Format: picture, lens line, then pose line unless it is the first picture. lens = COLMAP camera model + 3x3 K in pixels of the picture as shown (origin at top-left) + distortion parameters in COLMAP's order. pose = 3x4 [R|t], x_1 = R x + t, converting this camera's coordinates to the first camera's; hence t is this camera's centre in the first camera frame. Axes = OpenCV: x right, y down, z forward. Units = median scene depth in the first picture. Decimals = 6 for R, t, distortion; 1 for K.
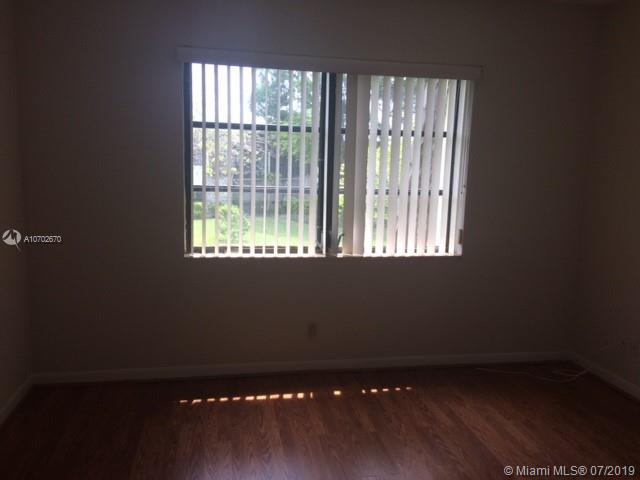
lens RADIAL K [[547.3, 0, 320.0], [0, 547.3, 240.0], [0, 0, 1]] dist [0.130282, -0.221116]
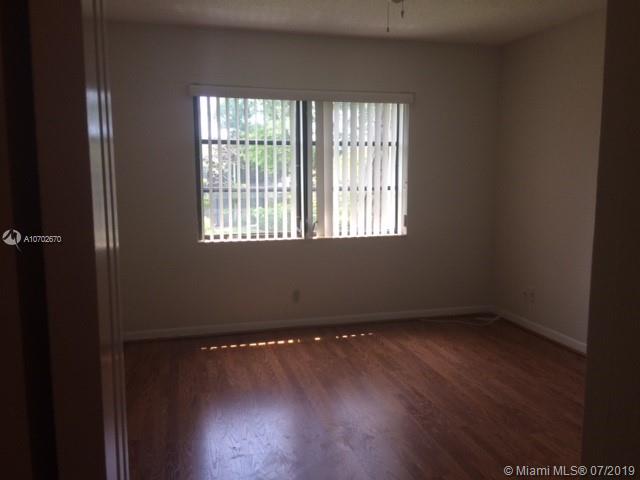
lens RADIAL K [[547.3, 0, 320.0], [0, 547.3, 240.0], [0, 0, 1]] dist [0.130282, -0.221116]
pose [[0.997292, -0.039316, 0.062157, -0.034848], [0.040393, 0.999053, -0.016168, 0.056600], [-0.061462, 0.018635, 0.997935, -0.320336]]
